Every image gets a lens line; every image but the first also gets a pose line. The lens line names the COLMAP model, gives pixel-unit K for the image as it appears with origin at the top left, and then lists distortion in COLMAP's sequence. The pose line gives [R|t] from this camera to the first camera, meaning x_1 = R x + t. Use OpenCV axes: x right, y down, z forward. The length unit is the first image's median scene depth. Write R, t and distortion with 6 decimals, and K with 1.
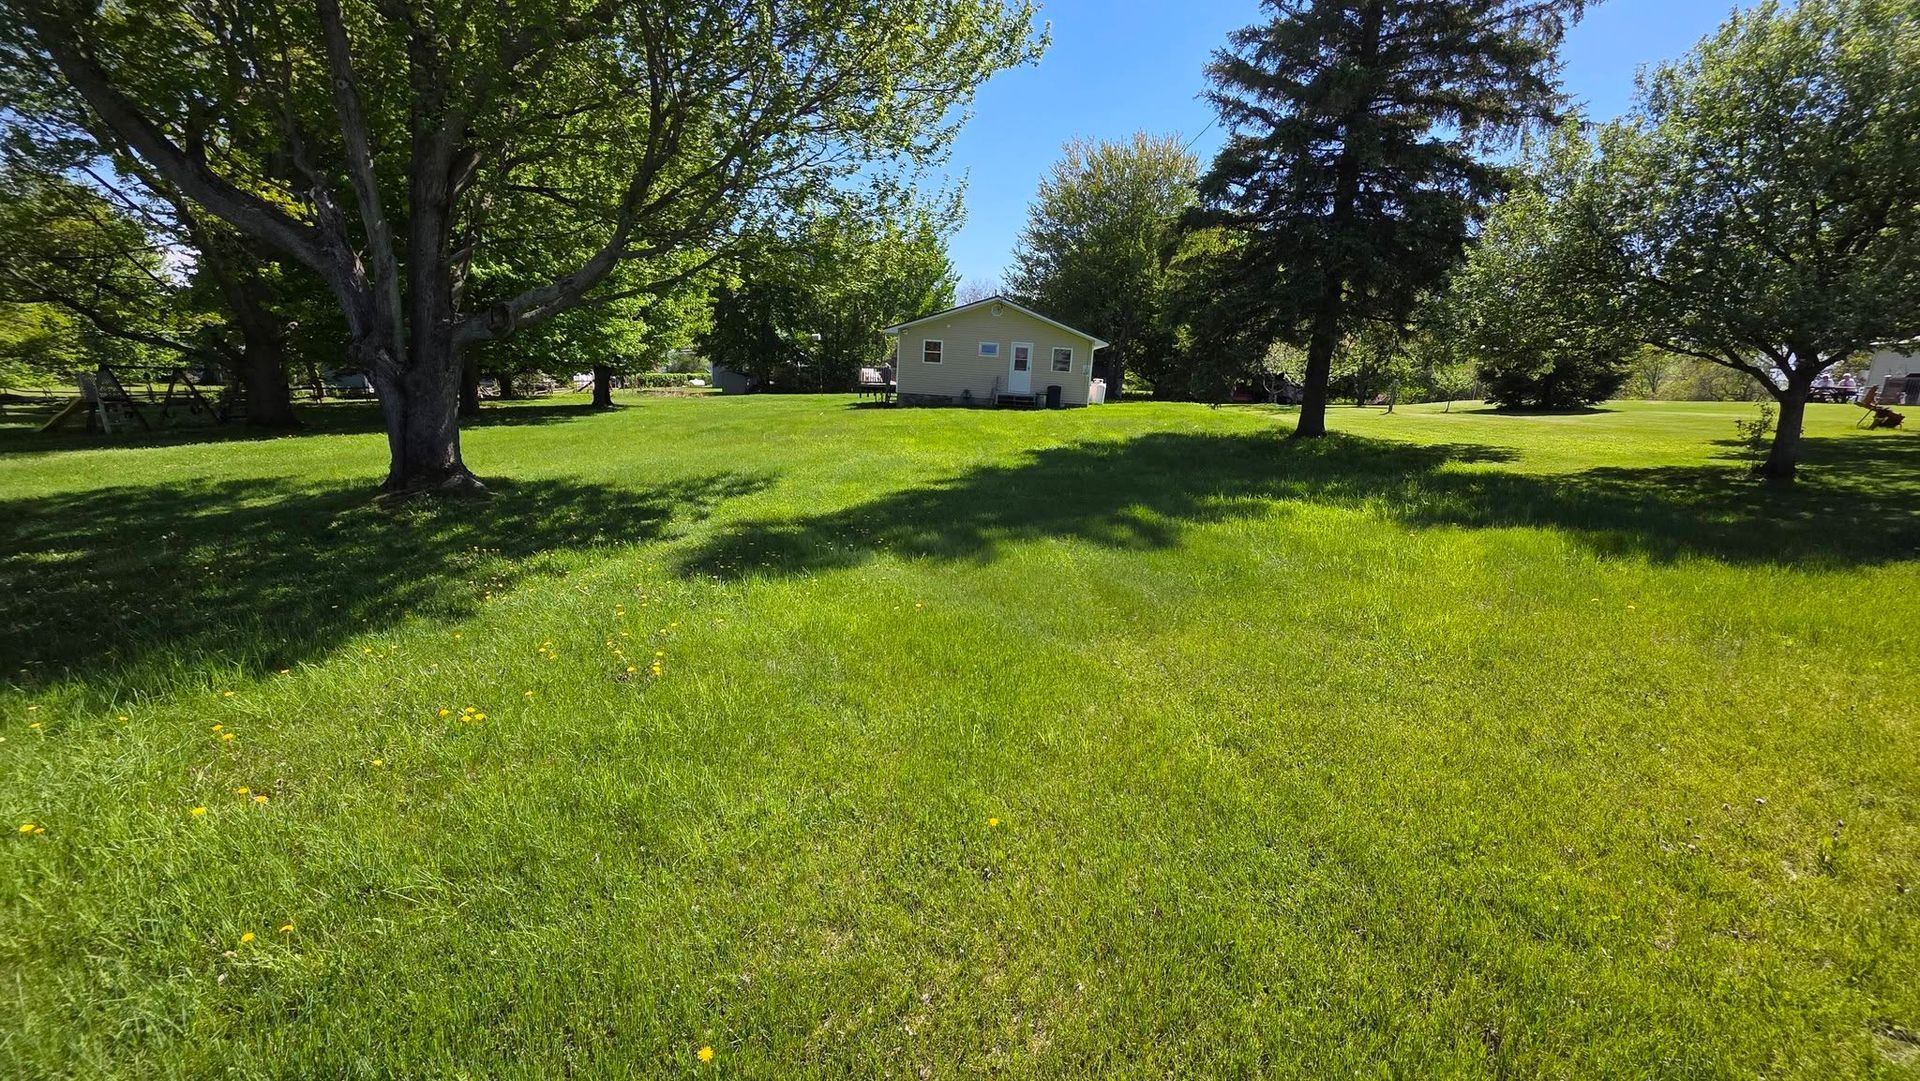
lens RADIAL K [[755.2, 0, 957.1], [0, 755.2, 542.7], [0, 0, 1]] dist [0.003144, 0.000238]
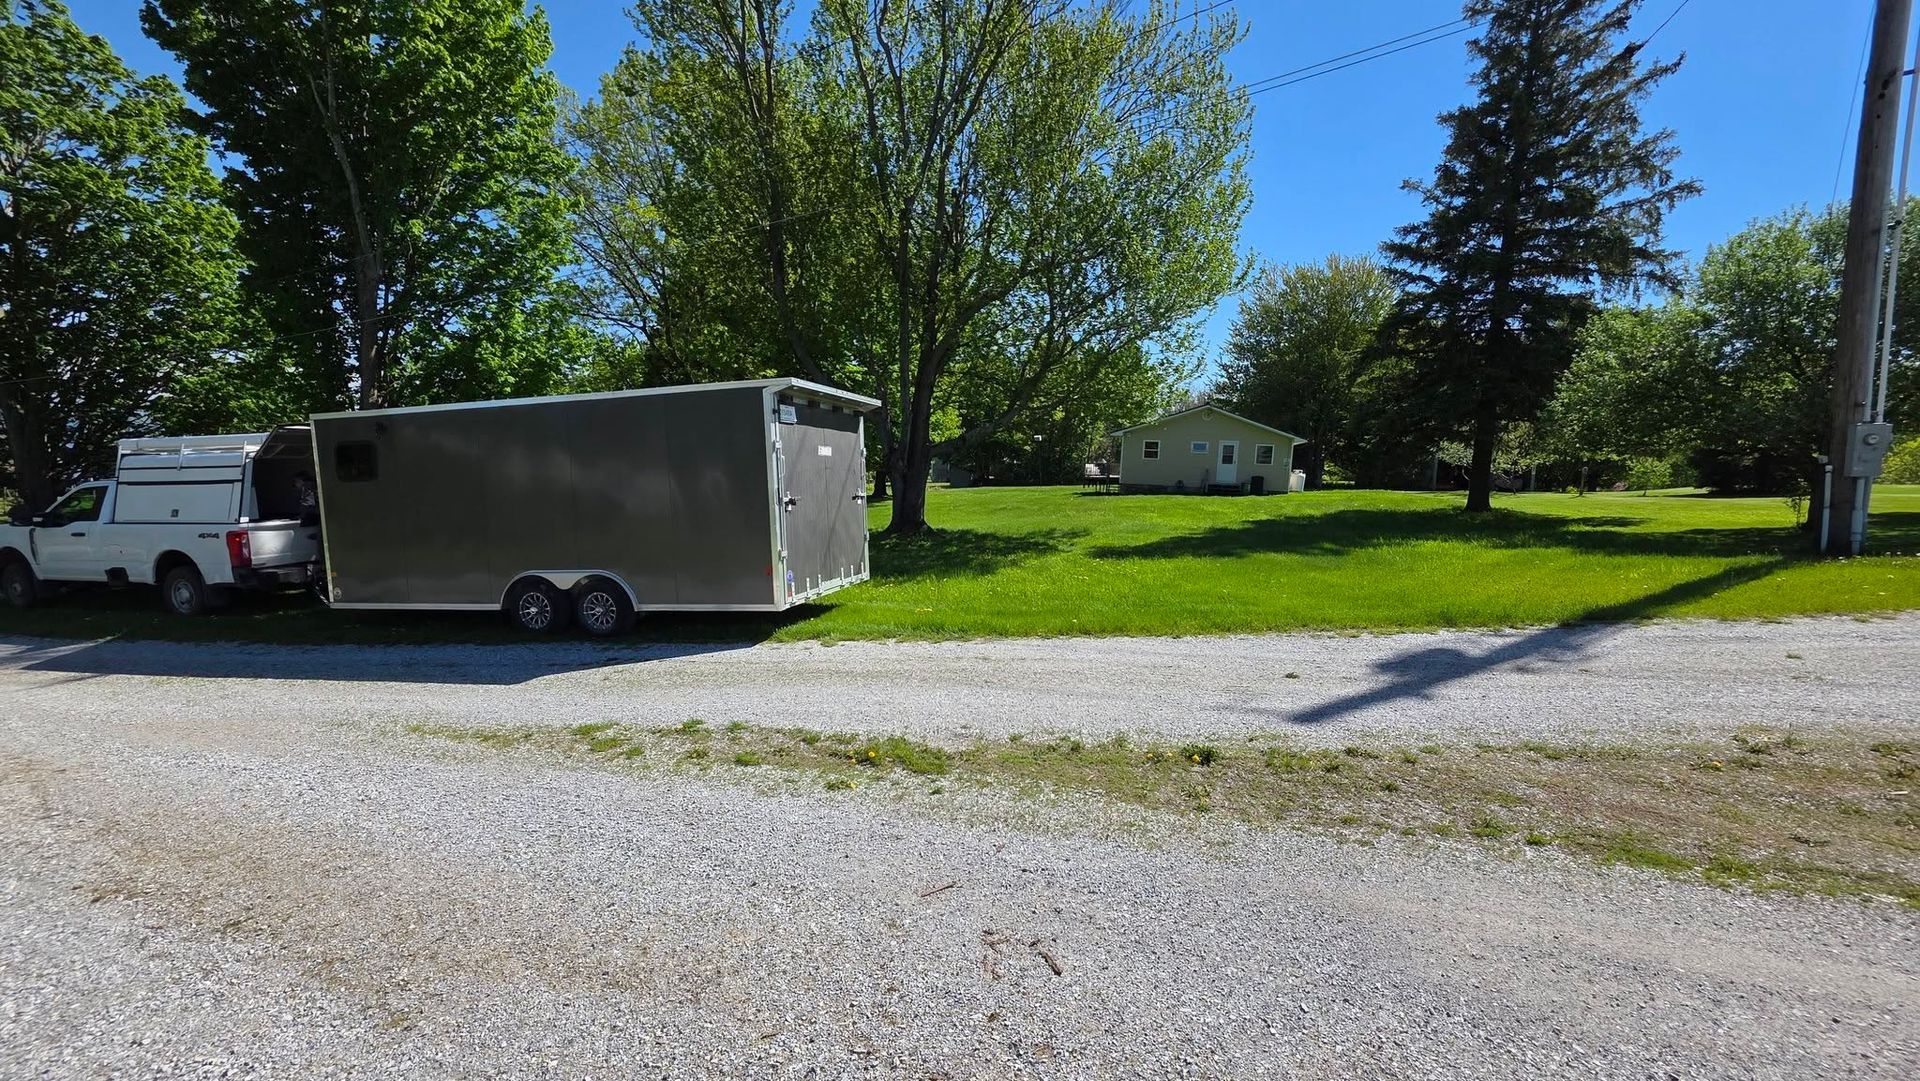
lens RADIAL K [[755.2, 0, 961.9], [0, 755.2, 537.6], [0, 0, 1]] dist [0.003144, 0.000238]
pose [[0.972524, 0.008739, -0.232638, -0.045791], [-0.038441, 0.991606, -0.123449, 0.051344], [0.229606, 0.129000, 0.964697, -0.234360]]
